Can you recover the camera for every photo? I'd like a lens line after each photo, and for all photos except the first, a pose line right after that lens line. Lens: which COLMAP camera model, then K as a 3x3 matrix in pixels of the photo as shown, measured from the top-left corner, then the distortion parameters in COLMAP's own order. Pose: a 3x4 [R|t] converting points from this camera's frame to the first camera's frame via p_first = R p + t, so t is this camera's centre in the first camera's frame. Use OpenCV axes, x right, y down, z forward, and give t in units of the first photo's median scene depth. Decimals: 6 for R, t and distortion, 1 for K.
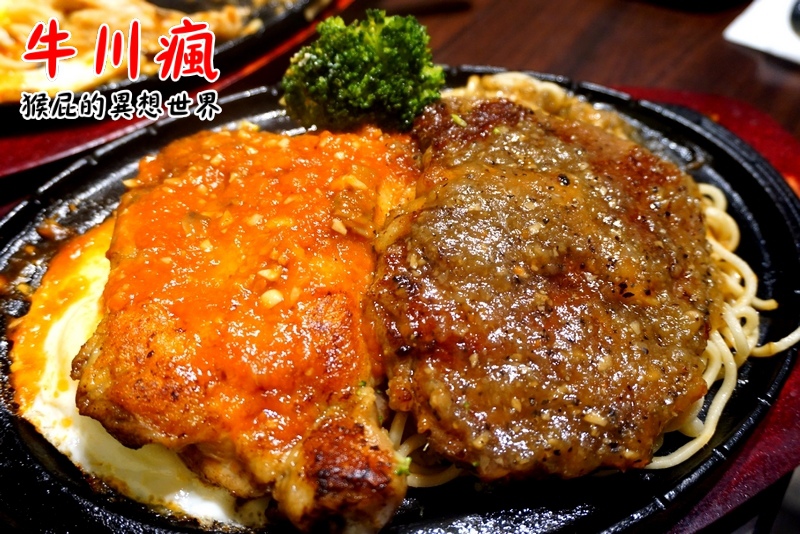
lens RADIAL K [[839.5, 0, 399.7], [0, 839.5, 266.7], [0, 0, 1]] dist [0.020263, 0.000000]
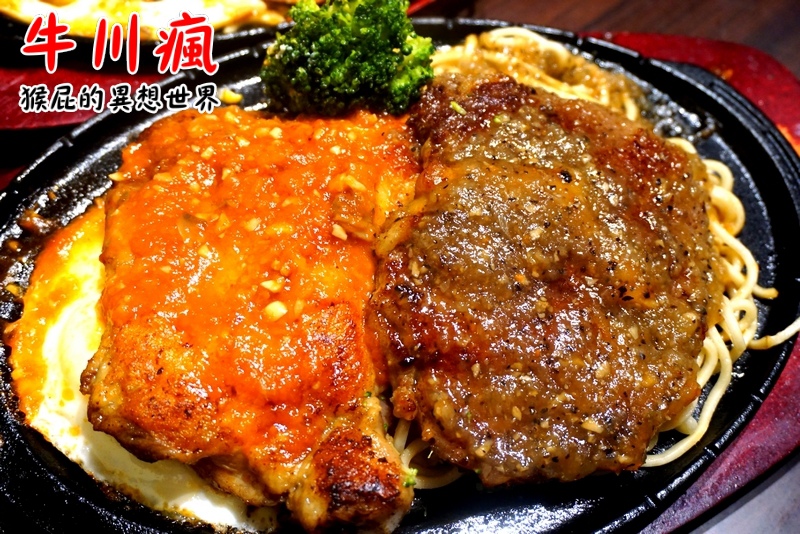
lens RADIAL K [[1031.3, 0, 400.3], [0, 1031.3, 267.2], [0, 0, 1]] dist [0.013328, 0.000000]
pose [[0.999477, -0.012309, 0.029910, -0.038218], [0.008403, 0.991820, 0.127371, -0.165809], [-0.031233, -0.127053, 0.991404, -0.219108]]
